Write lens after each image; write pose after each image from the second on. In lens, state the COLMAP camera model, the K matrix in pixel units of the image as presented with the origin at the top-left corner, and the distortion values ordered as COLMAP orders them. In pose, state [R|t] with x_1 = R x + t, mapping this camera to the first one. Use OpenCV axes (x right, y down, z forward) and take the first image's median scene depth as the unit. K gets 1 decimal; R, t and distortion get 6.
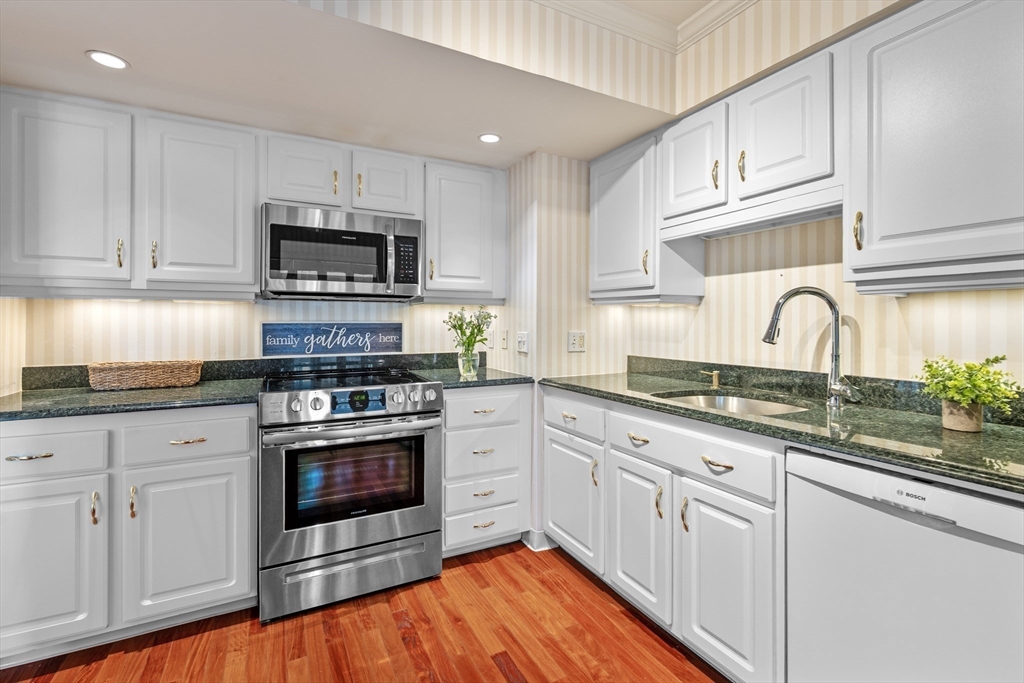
lens RADIAL K [[450.9, 0, 507.3], [0, 450.9, 320.3], [0, 0, 1]] dist [0.000335, -0.000053]
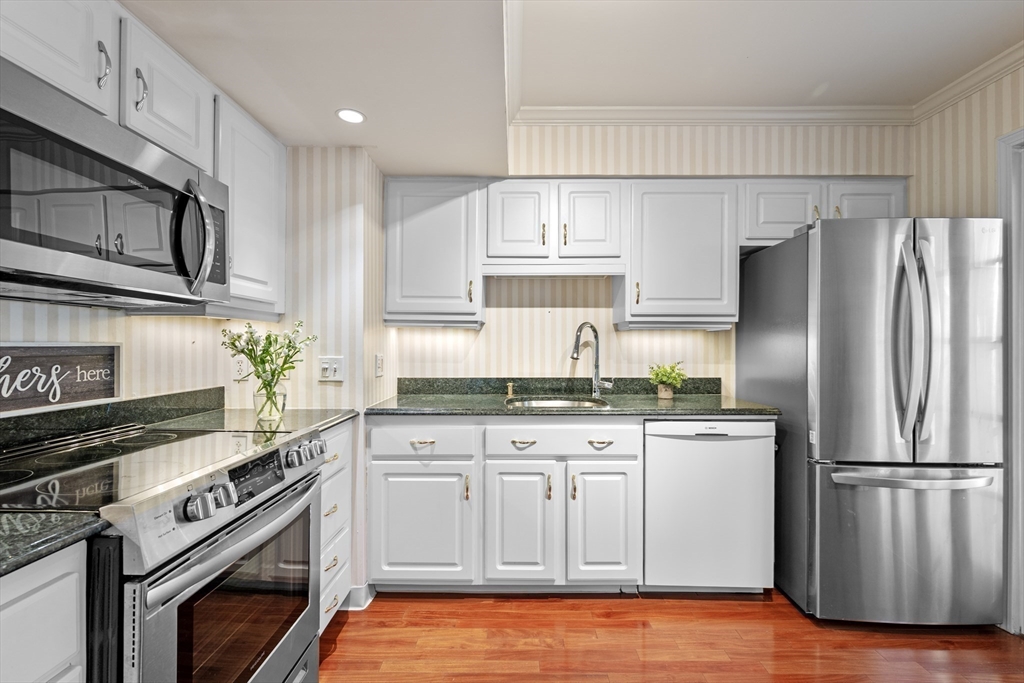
lens RADIAL K [[454.2, 0, 512.0], [0, 454.2, 341.5], [0, 0, 1]] dist [-0.001655, -0.000277]
pose [[0.468127, 0.006513, 0.883637, -0.669910], [-0.005130, 0.999976, -0.004653, 0.001027], [-0.883646, -0.002355, 0.468149, 0.396220]]
